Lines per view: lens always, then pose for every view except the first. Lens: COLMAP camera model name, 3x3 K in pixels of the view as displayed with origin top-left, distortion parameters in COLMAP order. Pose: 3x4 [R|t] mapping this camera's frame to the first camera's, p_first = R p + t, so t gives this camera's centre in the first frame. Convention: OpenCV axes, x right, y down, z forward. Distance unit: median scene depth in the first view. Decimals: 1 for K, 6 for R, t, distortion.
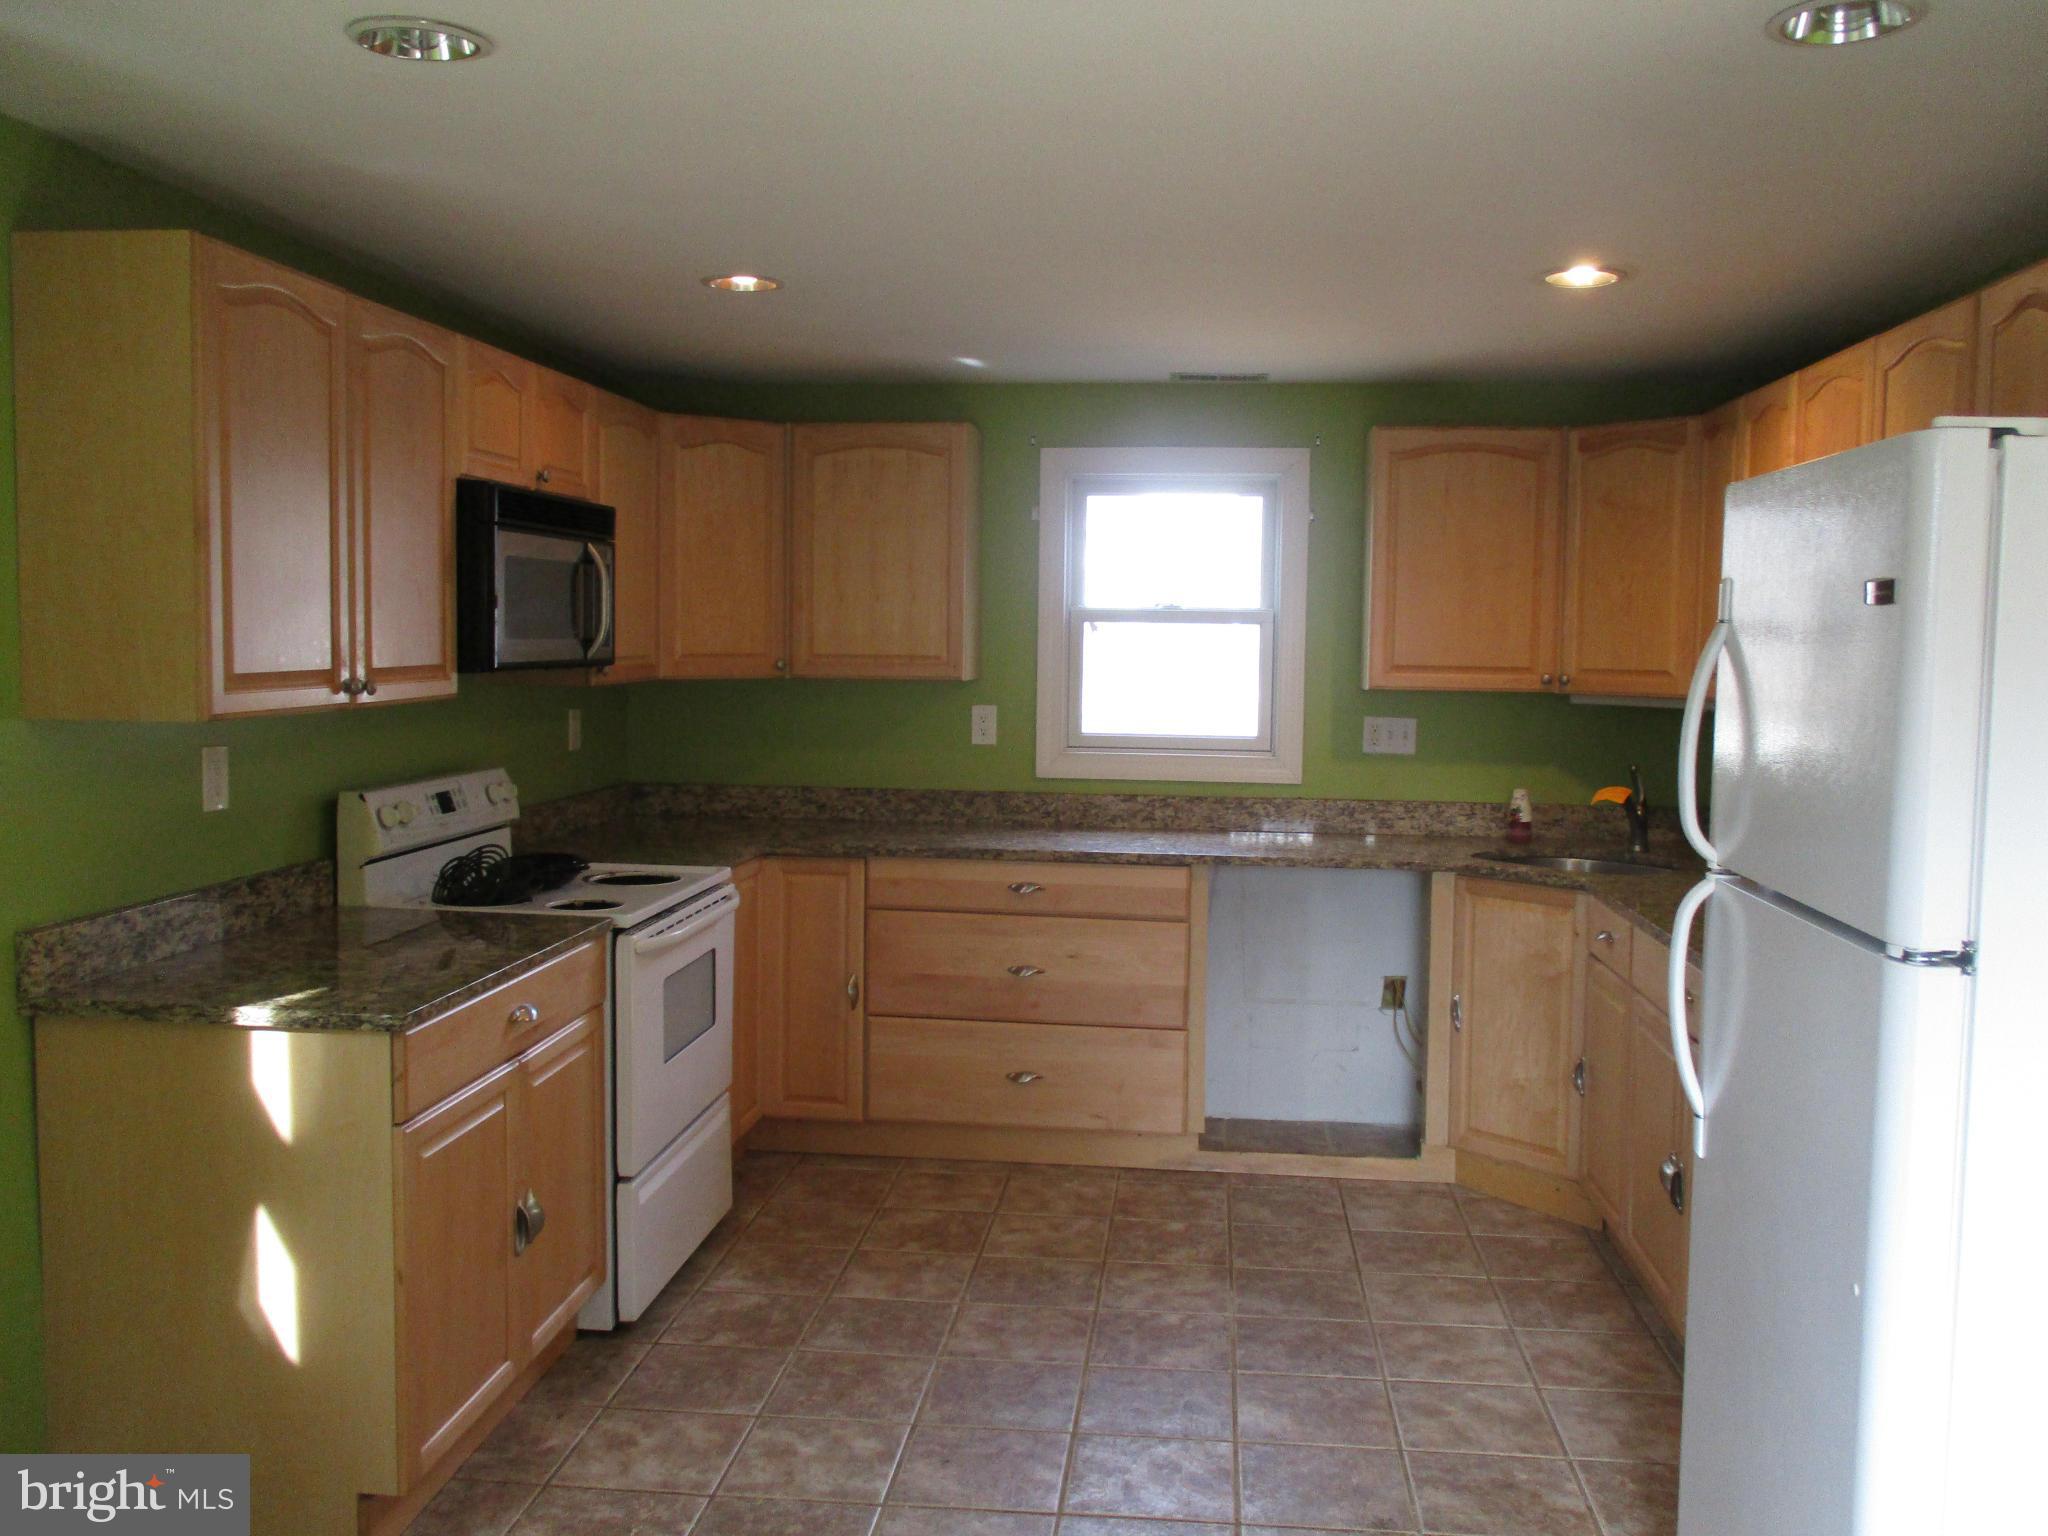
lens RADIAL K [[1743.9, 0, 1023.2], [0, 1743.9, 755.8], [0, 0, 1]] dist [-0.001242, 0.005063]
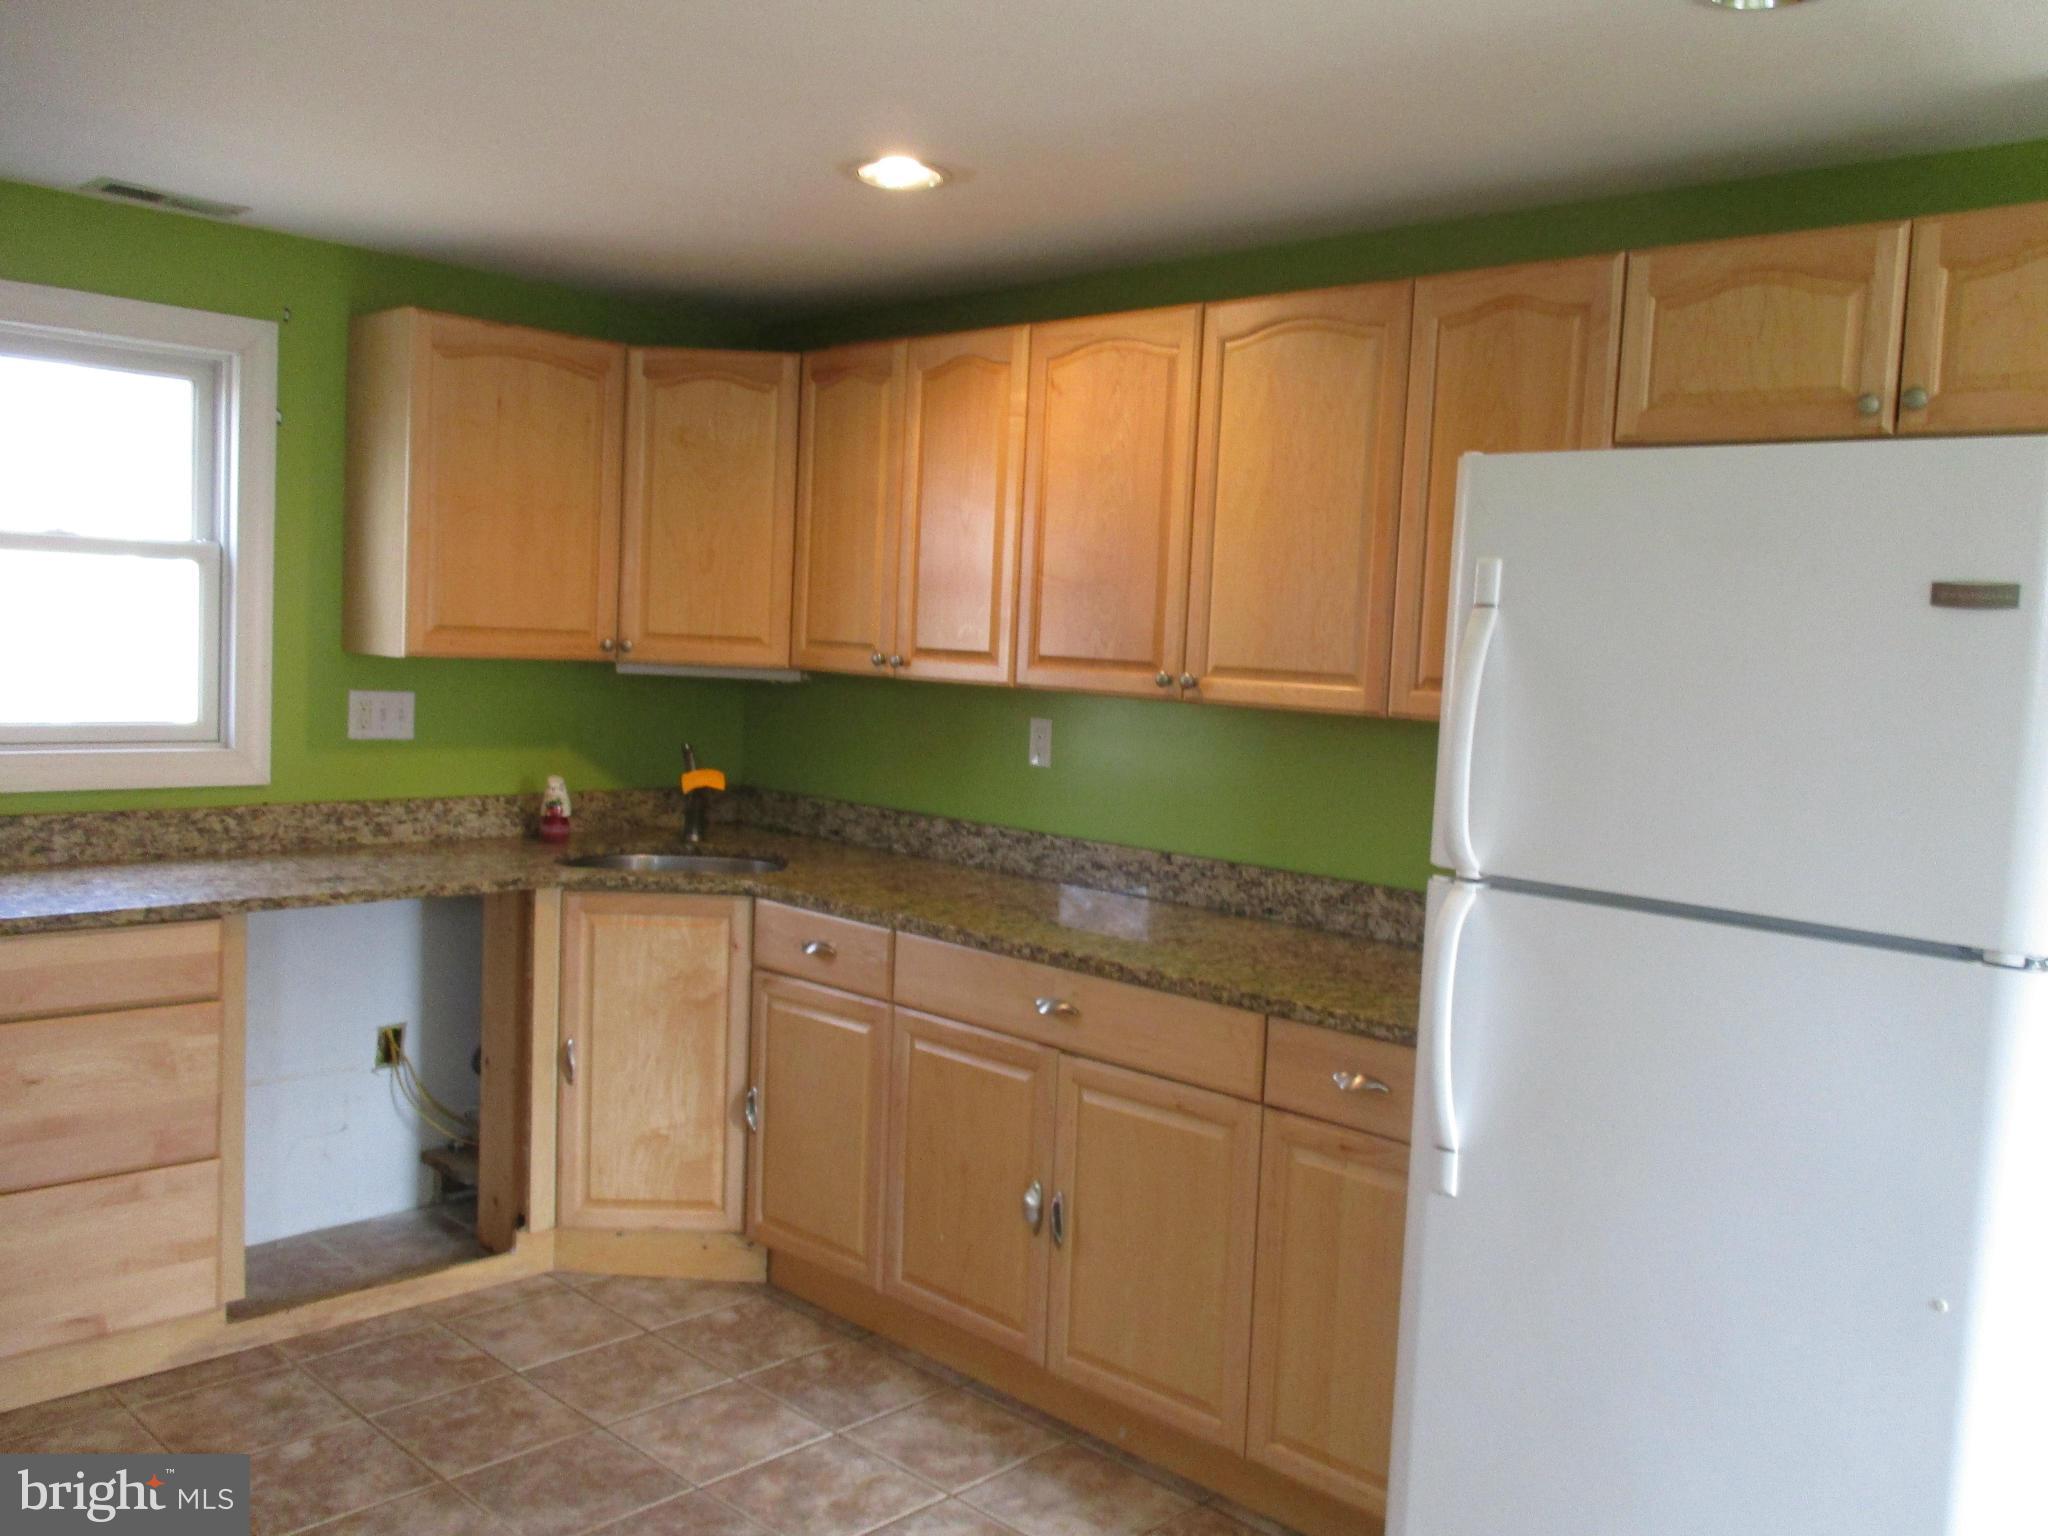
lens RADIAL K [[1743.9, 0, 1023.2], [0, 1743.9, 755.8], [0, 0, 1]] dist [-0.001242, 0.005063]
pose [[0.616306, -0.043373, 0.786312, -0.243781], [0.020598, 0.999028, 0.038963, -0.019778], [-0.787238, -0.007817, 0.616600, 0.335358]]
